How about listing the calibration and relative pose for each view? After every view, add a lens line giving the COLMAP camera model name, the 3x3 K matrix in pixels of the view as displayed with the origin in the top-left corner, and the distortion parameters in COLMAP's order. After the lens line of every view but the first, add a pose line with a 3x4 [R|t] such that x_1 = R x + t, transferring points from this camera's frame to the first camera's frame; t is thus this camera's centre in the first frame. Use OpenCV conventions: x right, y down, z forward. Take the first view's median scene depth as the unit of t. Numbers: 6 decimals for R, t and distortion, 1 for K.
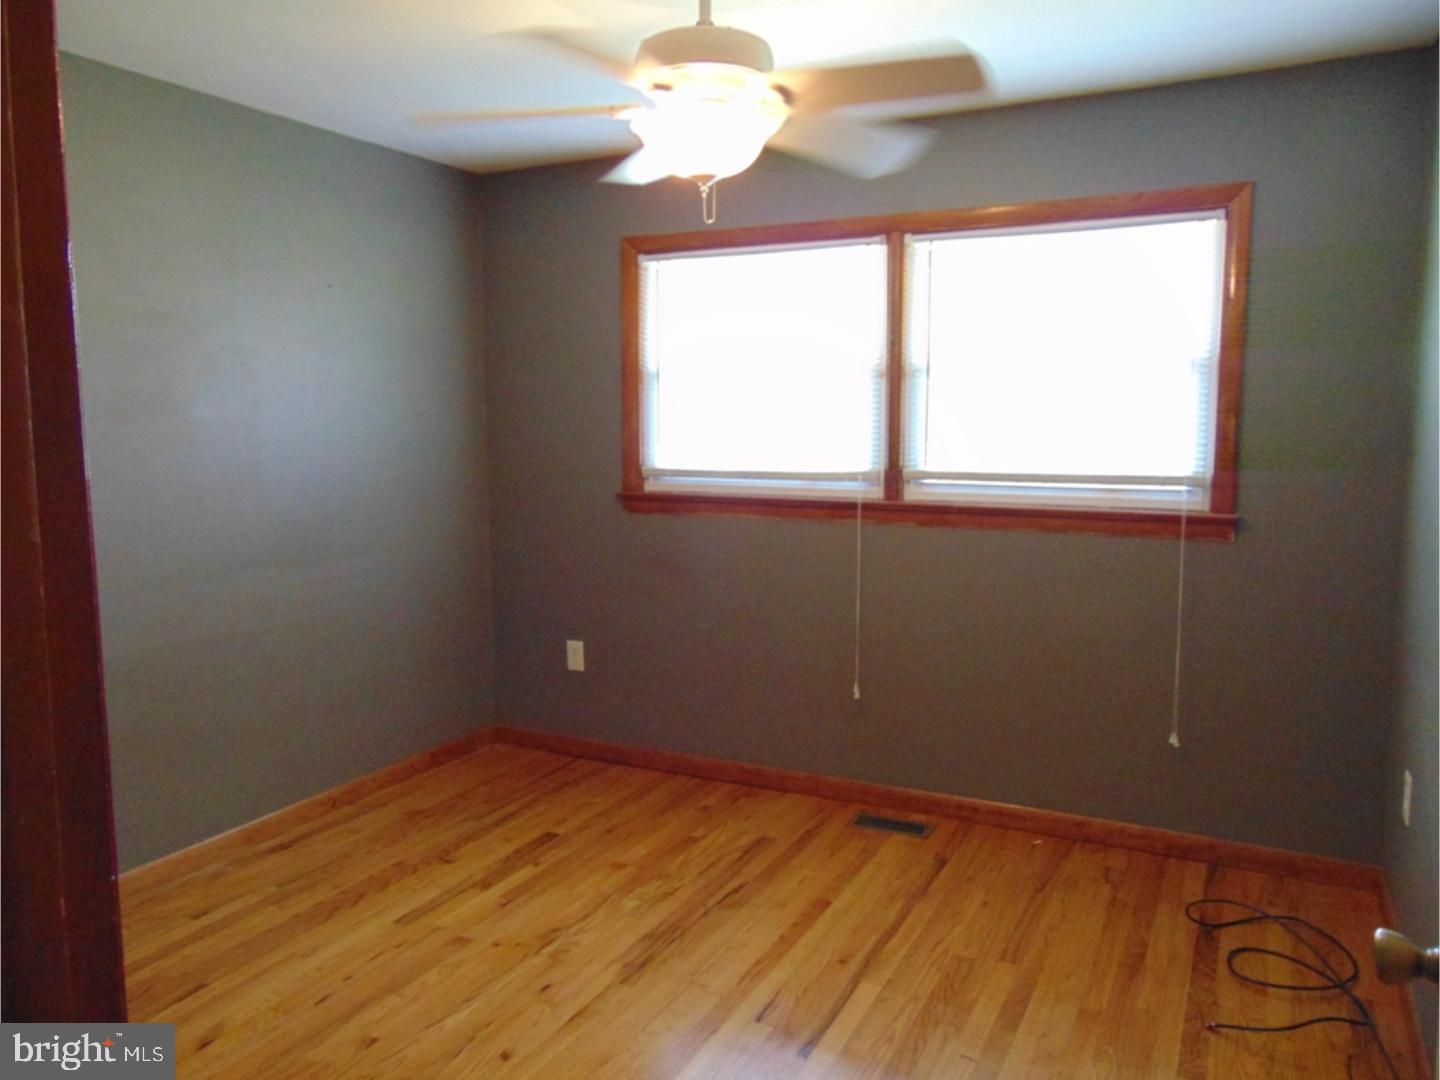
lens RADIAL K [[1071.8, 0, 720.0], [0, 1071.8, 540.0], [0, 0, 1]] dist [-0.027912, 0.060834]
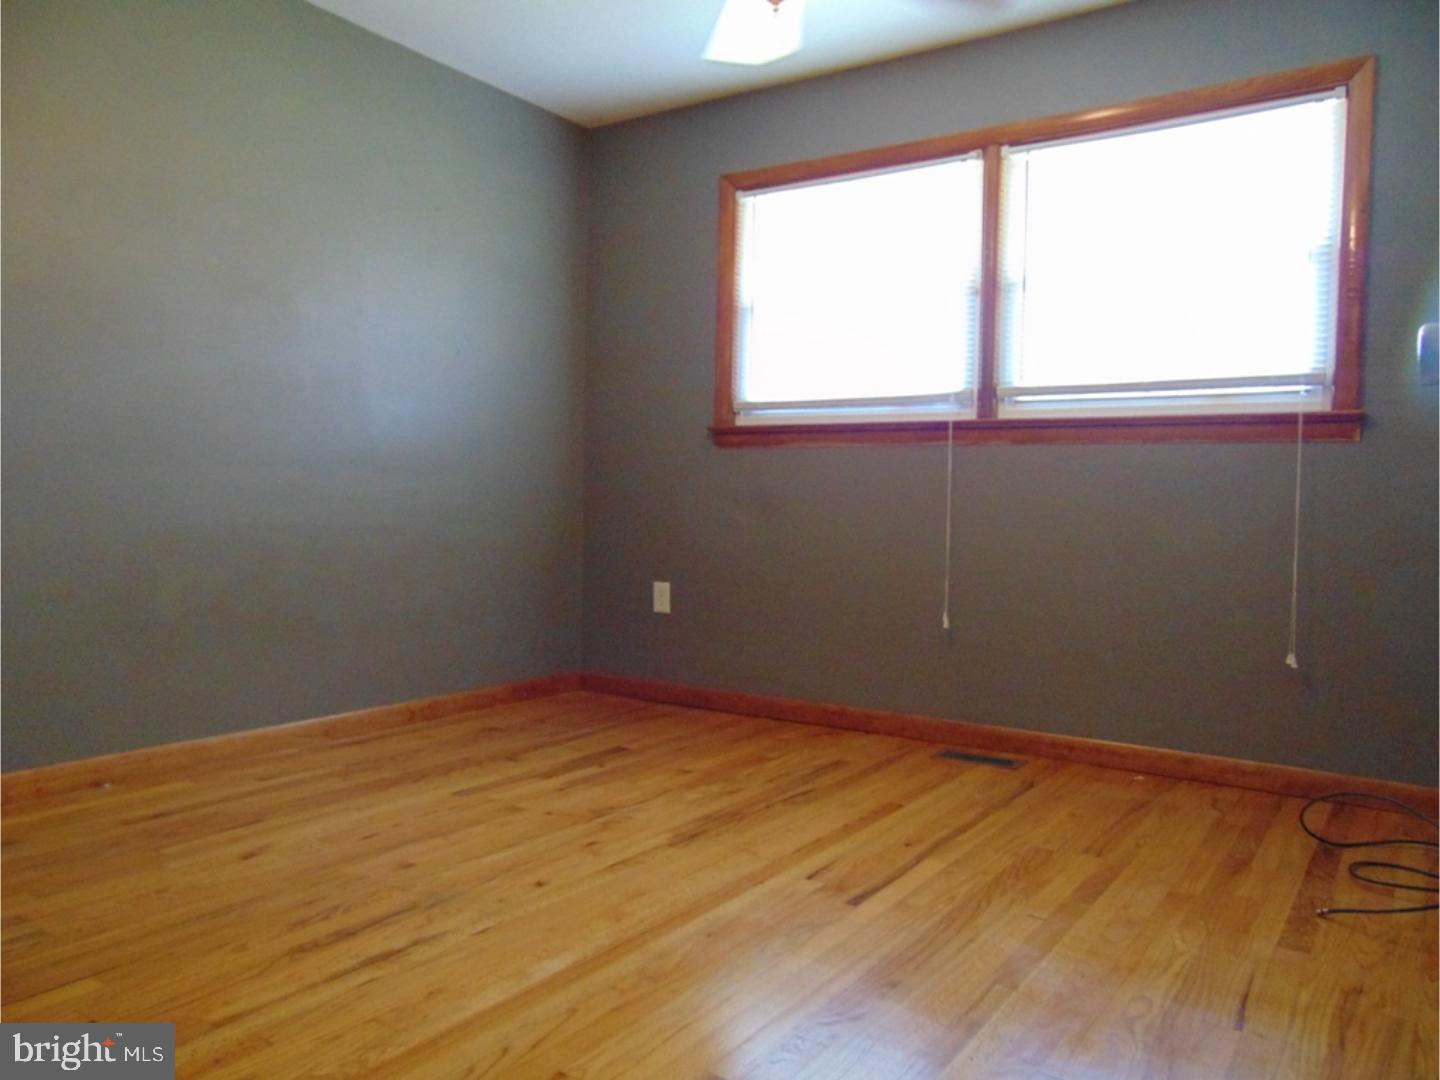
lens RADIAL K [[1071.8, 0, 720.0], [0, 1071.8, 540.0], [0, 0, 1]] dist [-0.027912, 0.060834]
pose [[0.992239, 0.026359, -0.121517, 0.050155], [-0.036626, 0.995873, -0.083045, 0.183651], [0.118826, 0.086851, 0.989109, 0.032795]]
